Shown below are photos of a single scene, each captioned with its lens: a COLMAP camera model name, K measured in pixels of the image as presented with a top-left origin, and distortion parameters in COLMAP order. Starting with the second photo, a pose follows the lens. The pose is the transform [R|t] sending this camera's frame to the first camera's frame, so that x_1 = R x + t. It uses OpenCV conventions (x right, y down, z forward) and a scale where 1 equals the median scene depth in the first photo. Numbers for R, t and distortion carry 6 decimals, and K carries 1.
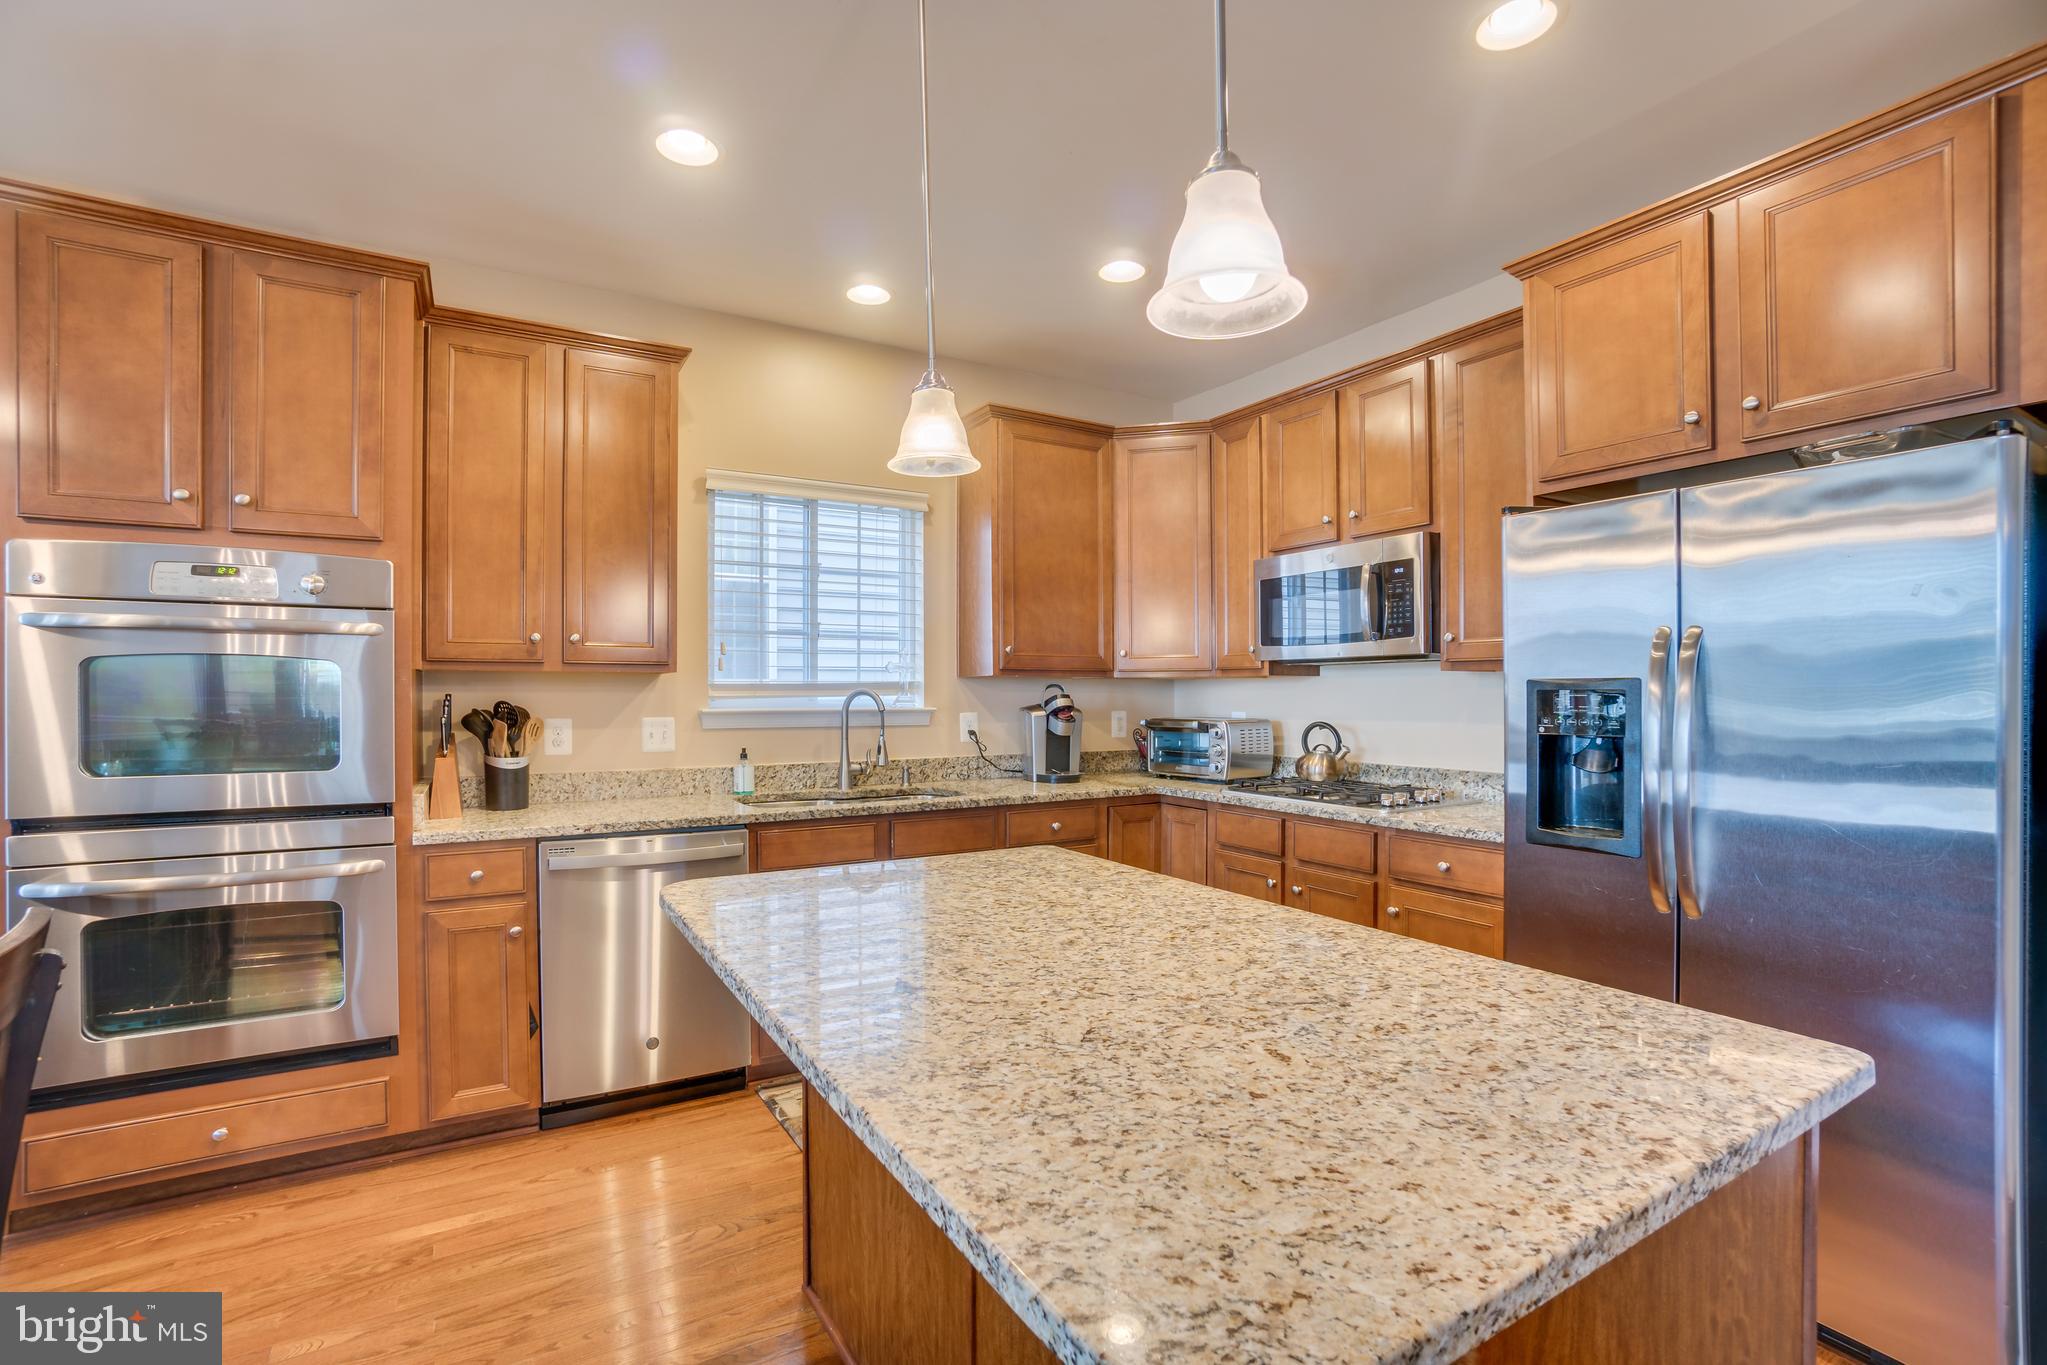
lens RADIAL K [[905.6, 0, 1003.0], [0, 905.6, 692.4], [0, 0, 1]] dist [-0.055078, 0.015496]
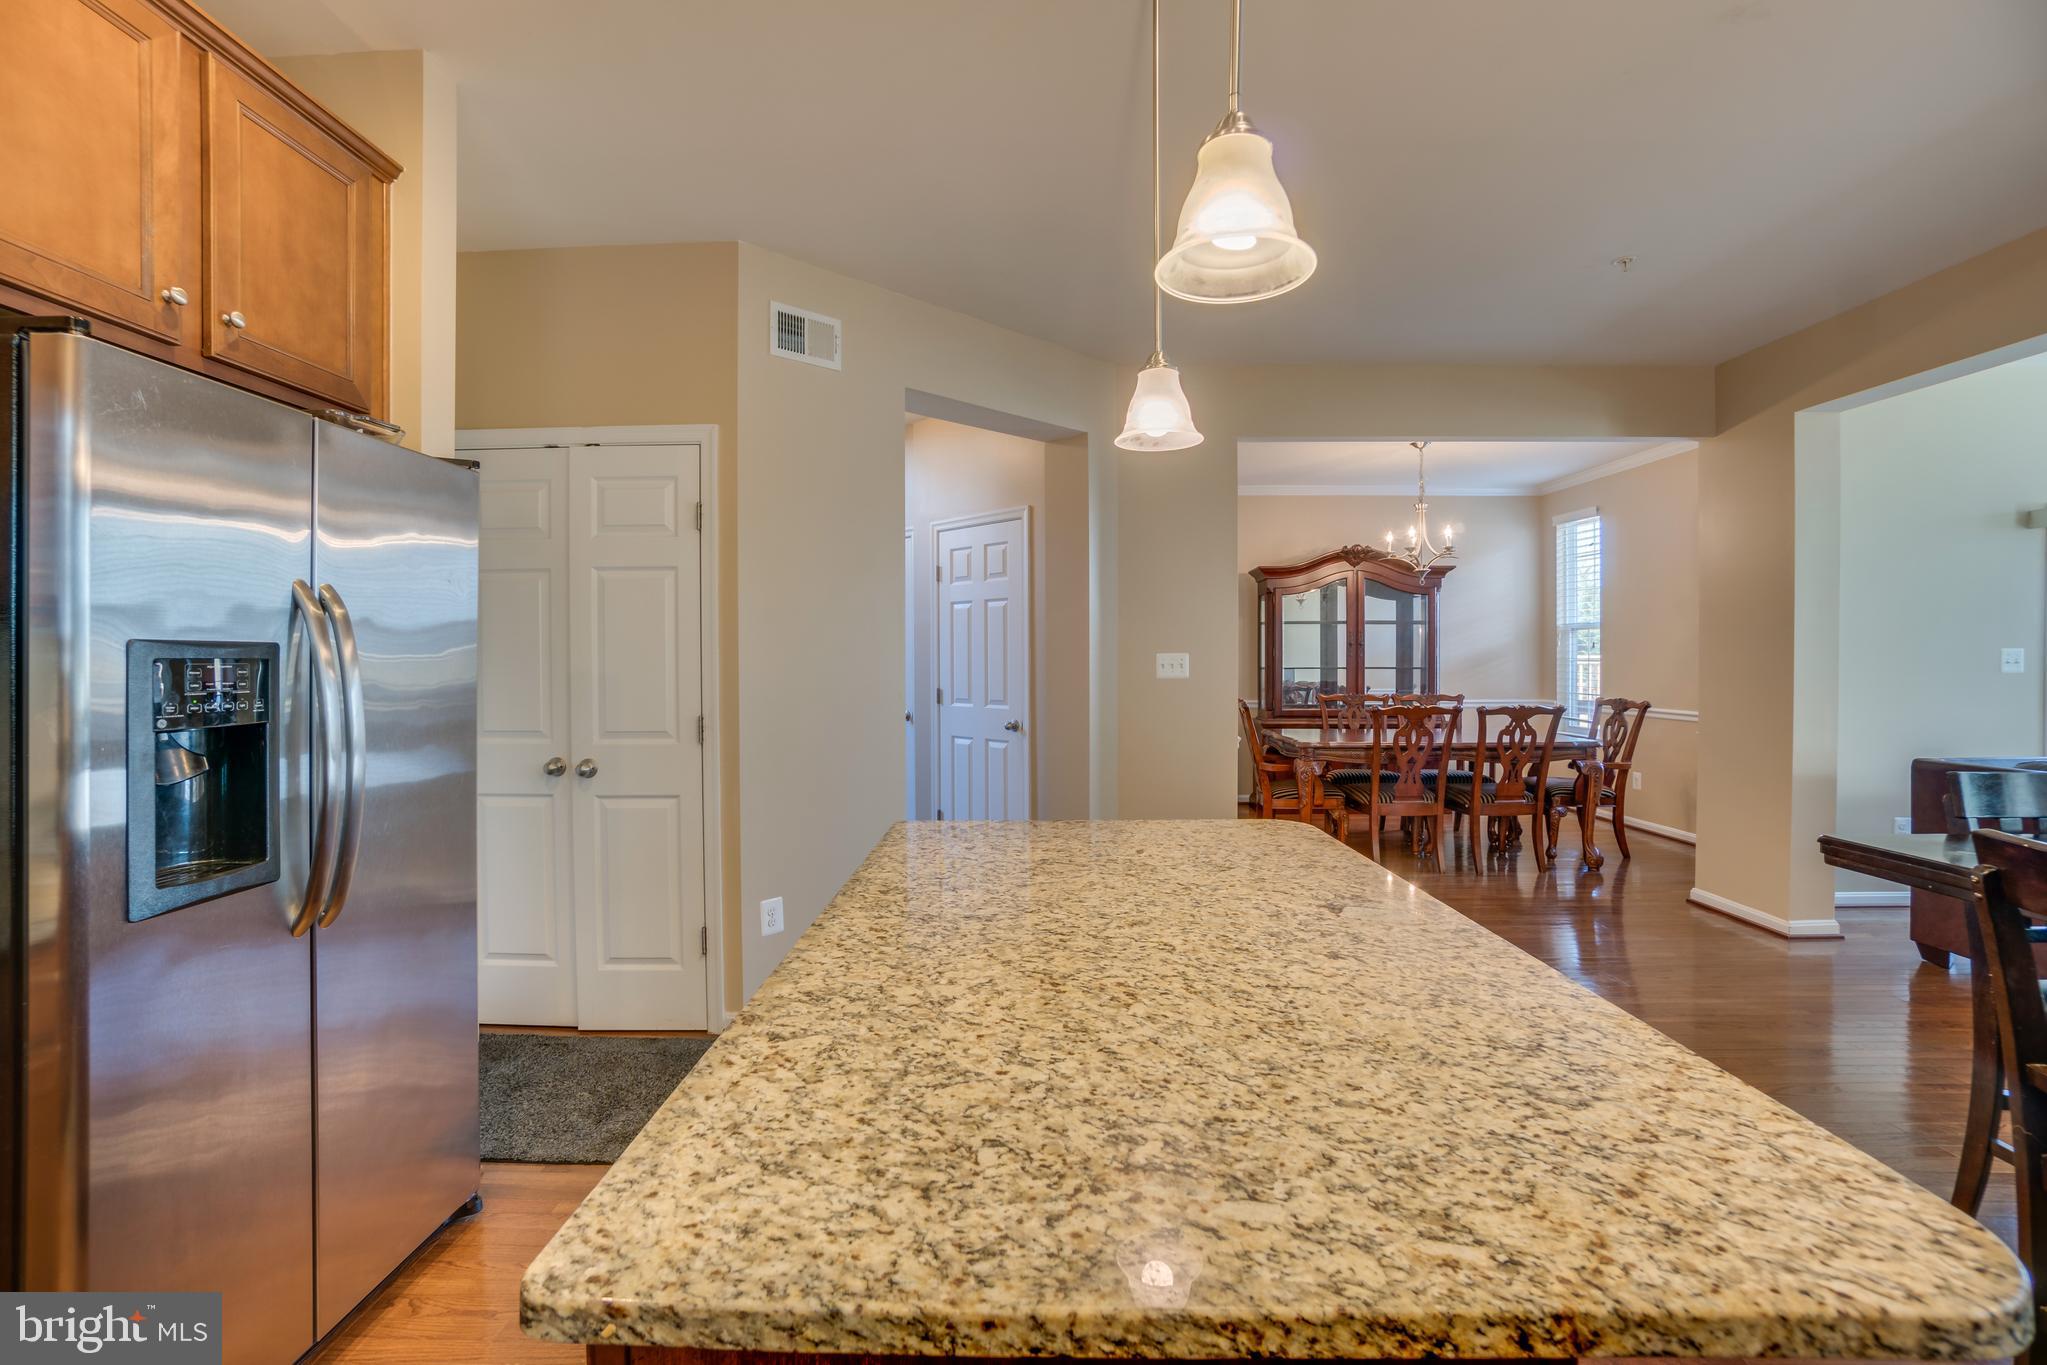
lens RADIAL K [[905.6, 0, 1015.0], [0, 905.6, 666.7], [0, 0, 1]] dist [-0.055078, 0.015496]
pose [[-0.854641, 0.004711, 0.519198, -0.138672], [0.008543, 0.999951, 0.004989, 0.003765], [-0.519149, 0.008699, -0.854639, 0.856231]]
